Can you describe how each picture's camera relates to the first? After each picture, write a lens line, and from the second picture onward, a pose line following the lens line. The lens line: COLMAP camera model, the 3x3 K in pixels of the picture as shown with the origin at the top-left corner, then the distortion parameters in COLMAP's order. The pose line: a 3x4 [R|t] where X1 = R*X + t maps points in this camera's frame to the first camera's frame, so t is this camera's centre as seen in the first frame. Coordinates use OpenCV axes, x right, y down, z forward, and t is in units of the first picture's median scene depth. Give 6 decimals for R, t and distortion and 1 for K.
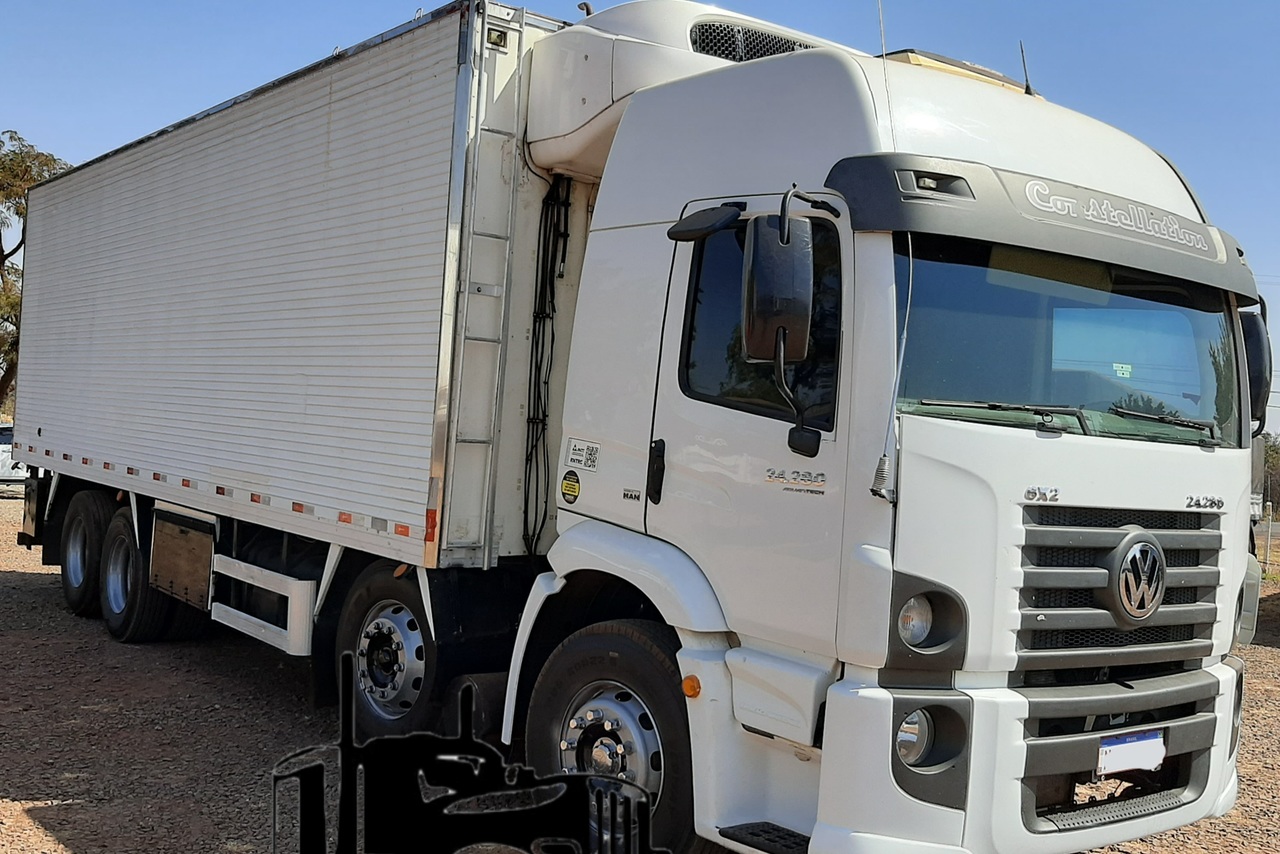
lens RADIAL K [[1349.9, 0, 640.0], [0, 1349.9, 427.0], [0, 0, 1]] dist [0.223994, -1.008009]
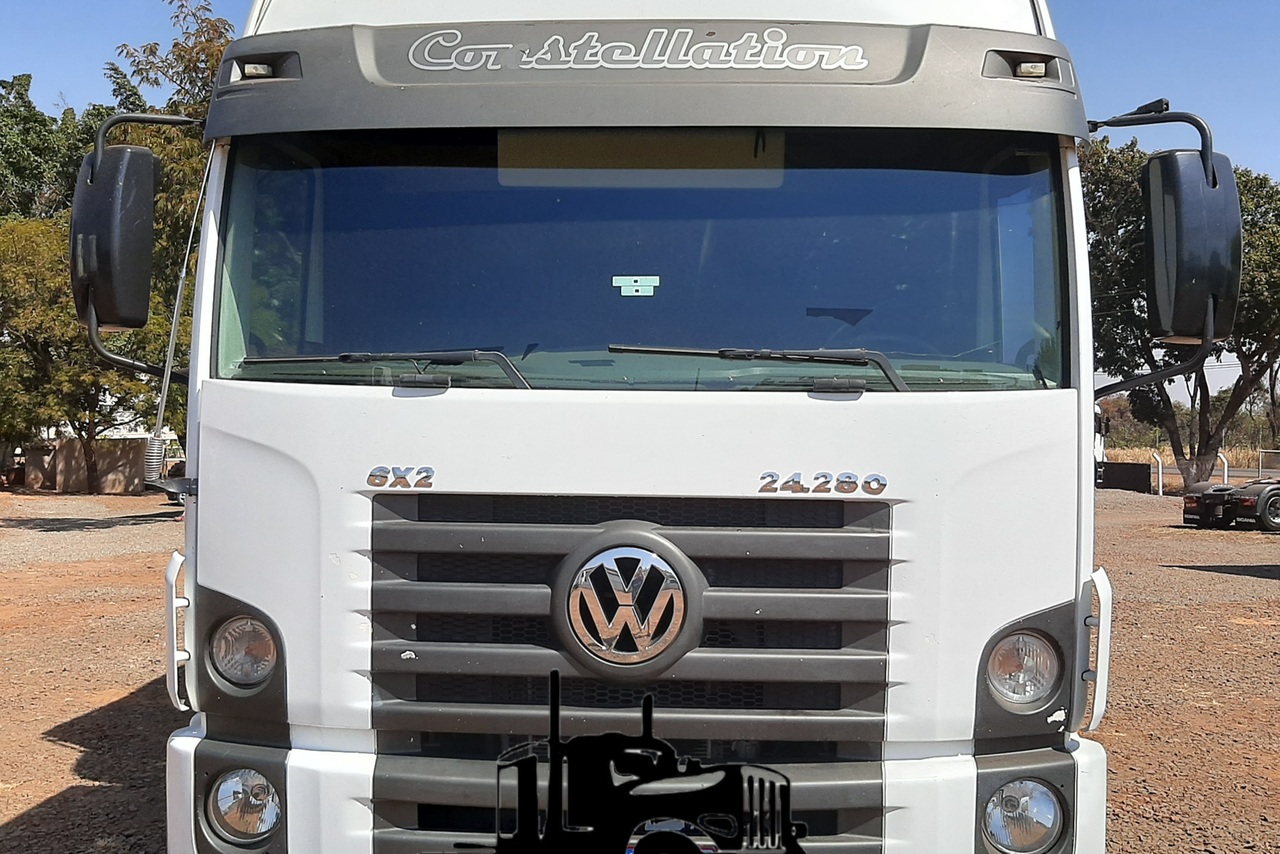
lens RADIAL K [[1304.5, 0, 640.0], [0, 1304.5, 456.4], [0, 0, 1]] dist [0.002115, -0.004378]
pose [[0.789860, -0.052478, -0.611038, 0.755070], [0.047101, 0.998580, -0.024876, 0.057909], [0.611476, -0.009132, 0.791210, 0.522946]]
